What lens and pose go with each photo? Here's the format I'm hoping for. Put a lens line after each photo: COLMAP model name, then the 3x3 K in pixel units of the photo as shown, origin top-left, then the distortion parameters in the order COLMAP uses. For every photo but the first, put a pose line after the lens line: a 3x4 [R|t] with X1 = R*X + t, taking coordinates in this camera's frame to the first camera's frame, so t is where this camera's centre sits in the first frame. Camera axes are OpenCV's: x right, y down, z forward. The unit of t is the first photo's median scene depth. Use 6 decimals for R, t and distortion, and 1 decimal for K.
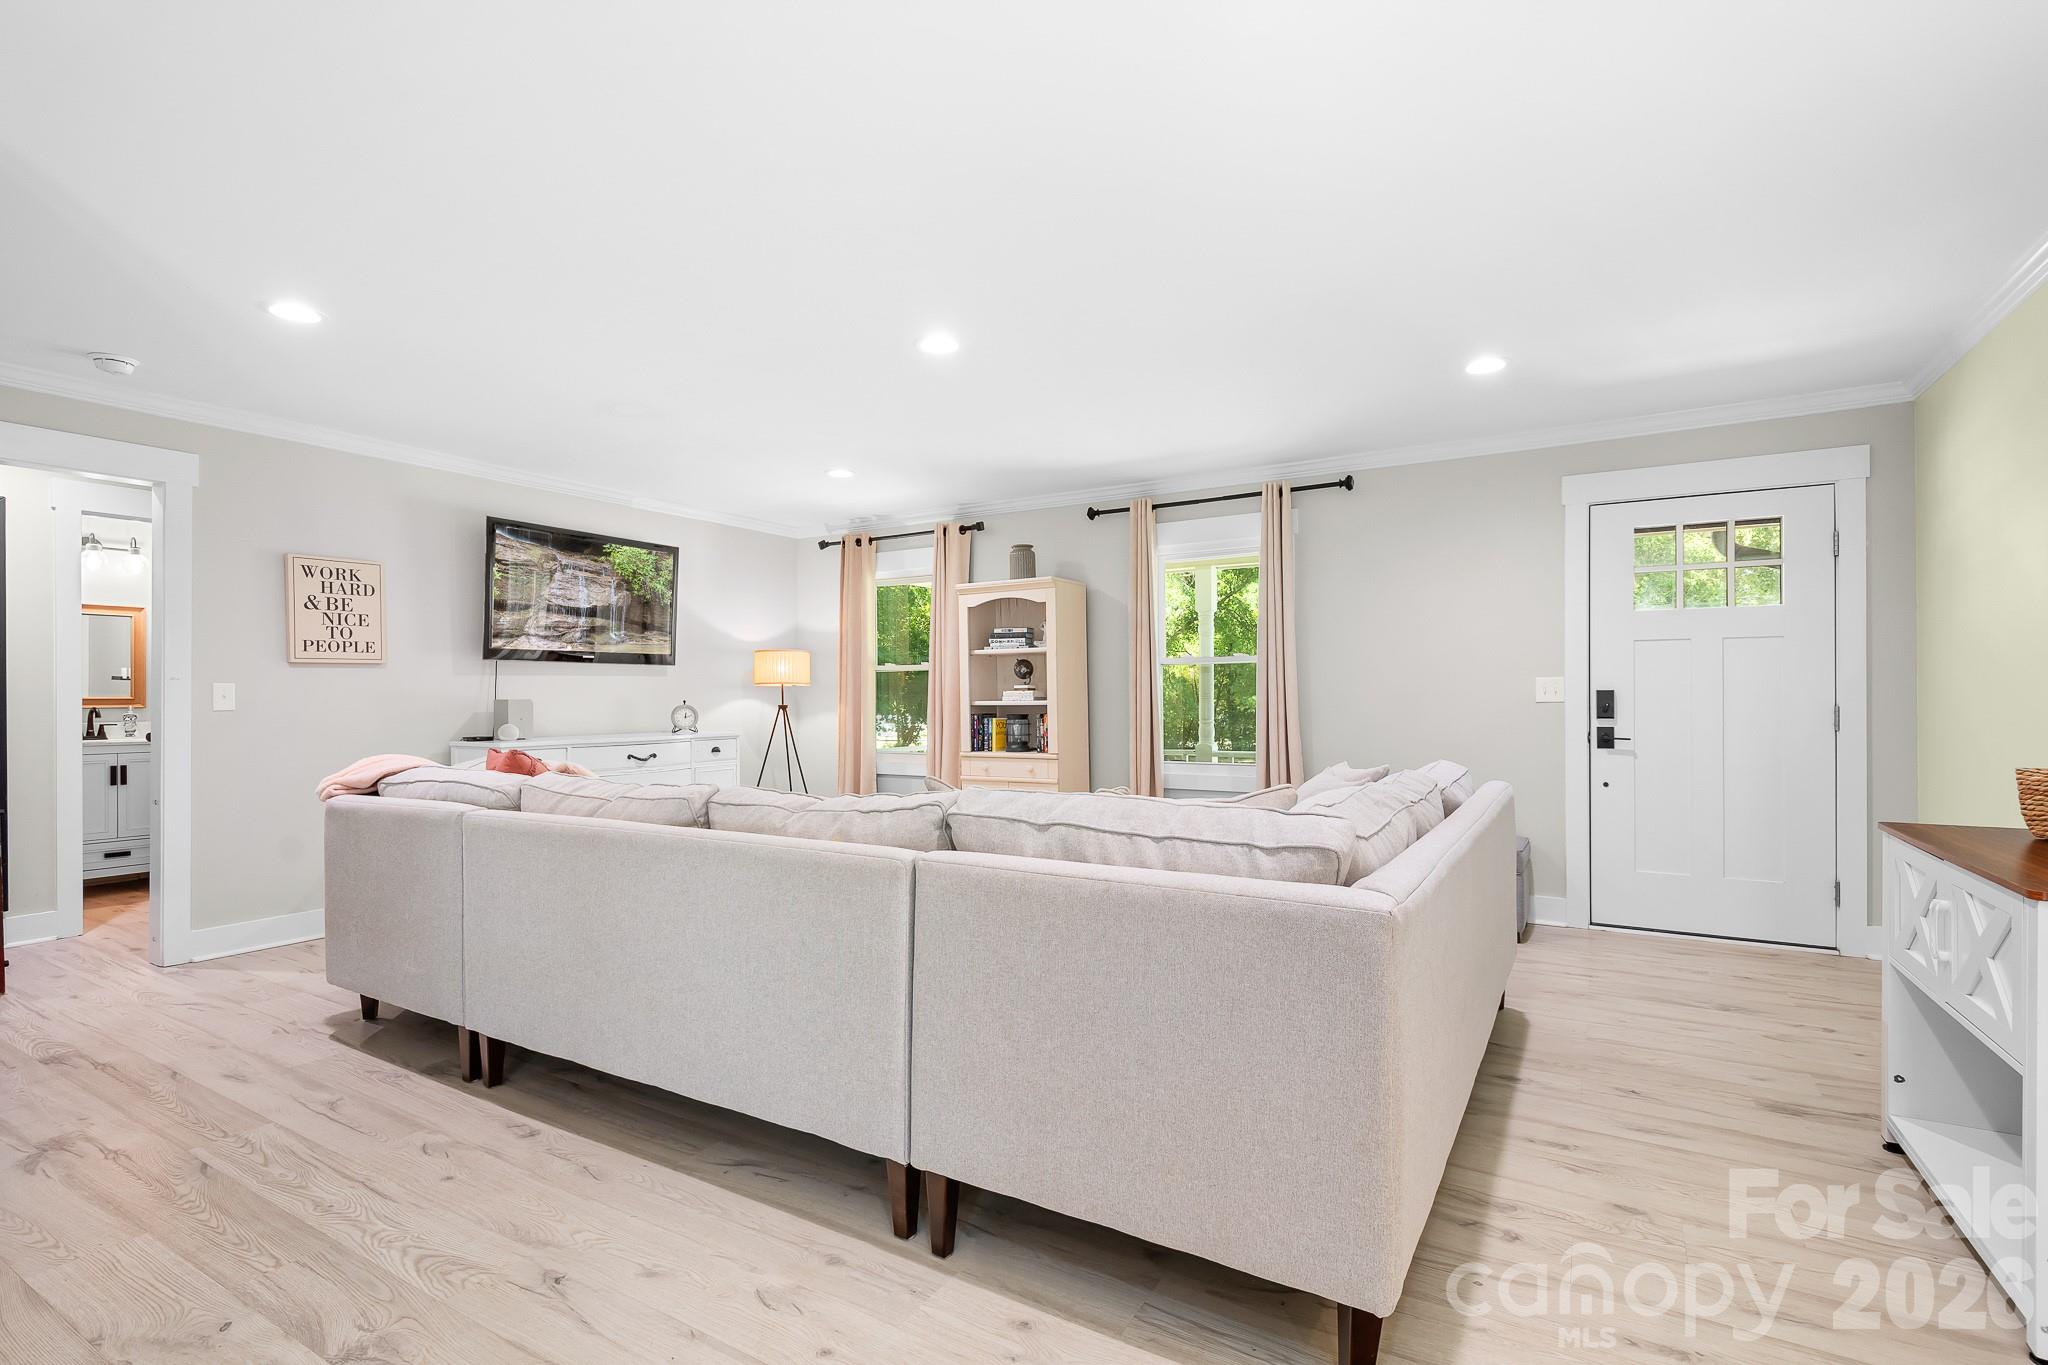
lens RADIAL K [[940.5, 0, 1028.7], [0, 940.5, 699.8], [0, 0, 1]] dist [-0.003277, -0.006244]
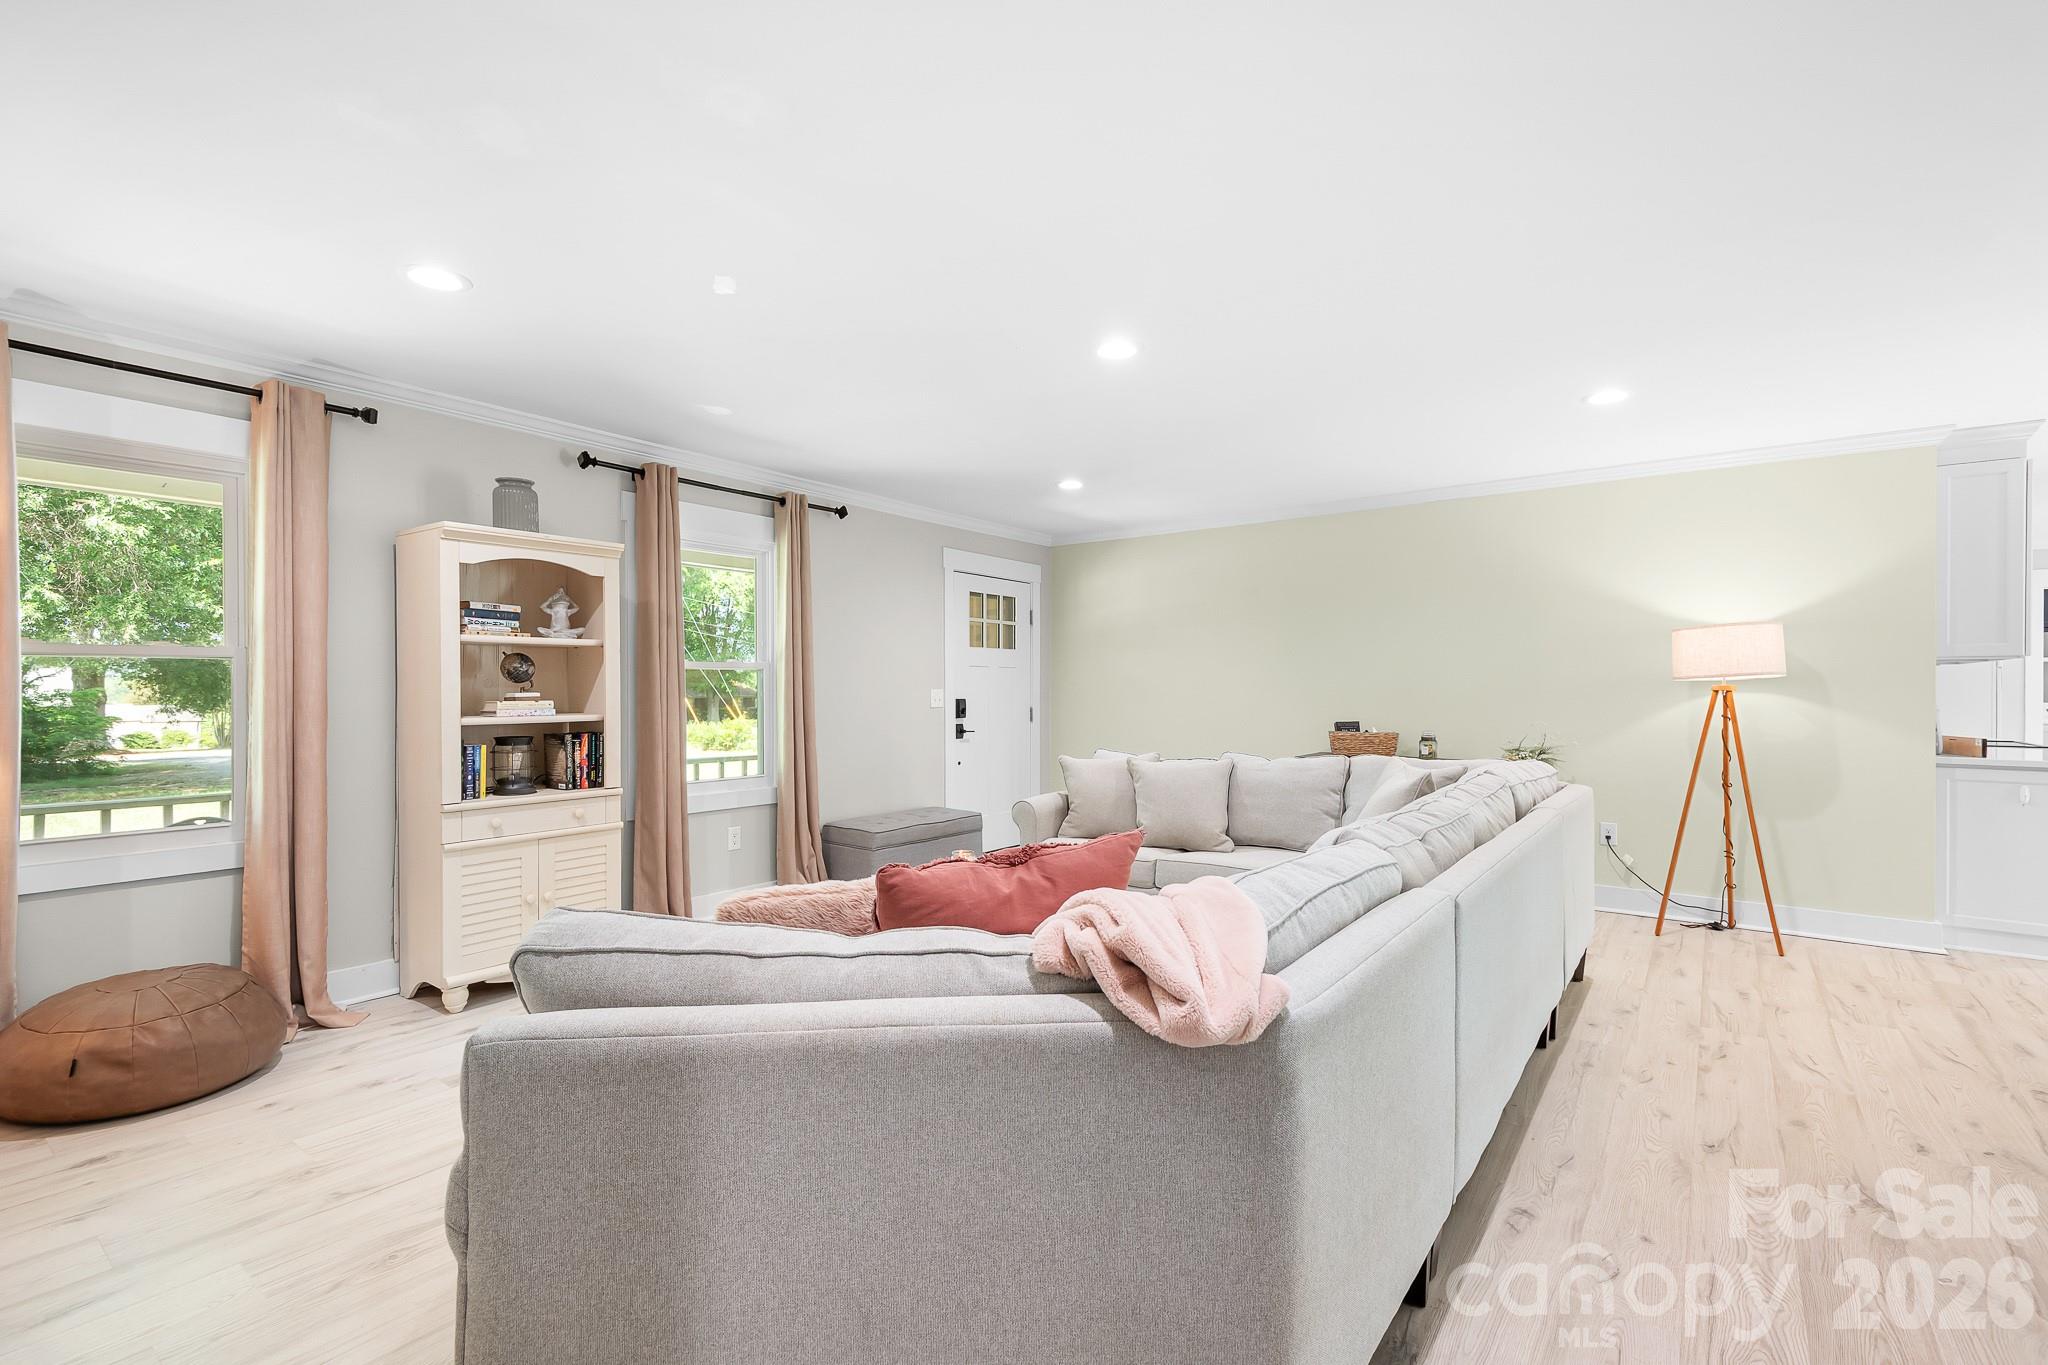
lens RADIAL K [[907.5, 0, 1032.2], [0, 907.5, 689.7], [0, 0, 1]] dist [0.013991, -0.000848]
pose [[0.106251, 0.001107, 0.994339, -0.610211], [-0.005238, 0.999986, -0.000554, -0.018921], [-0.994326, -0.005150, 0.106255, 0.575113]]
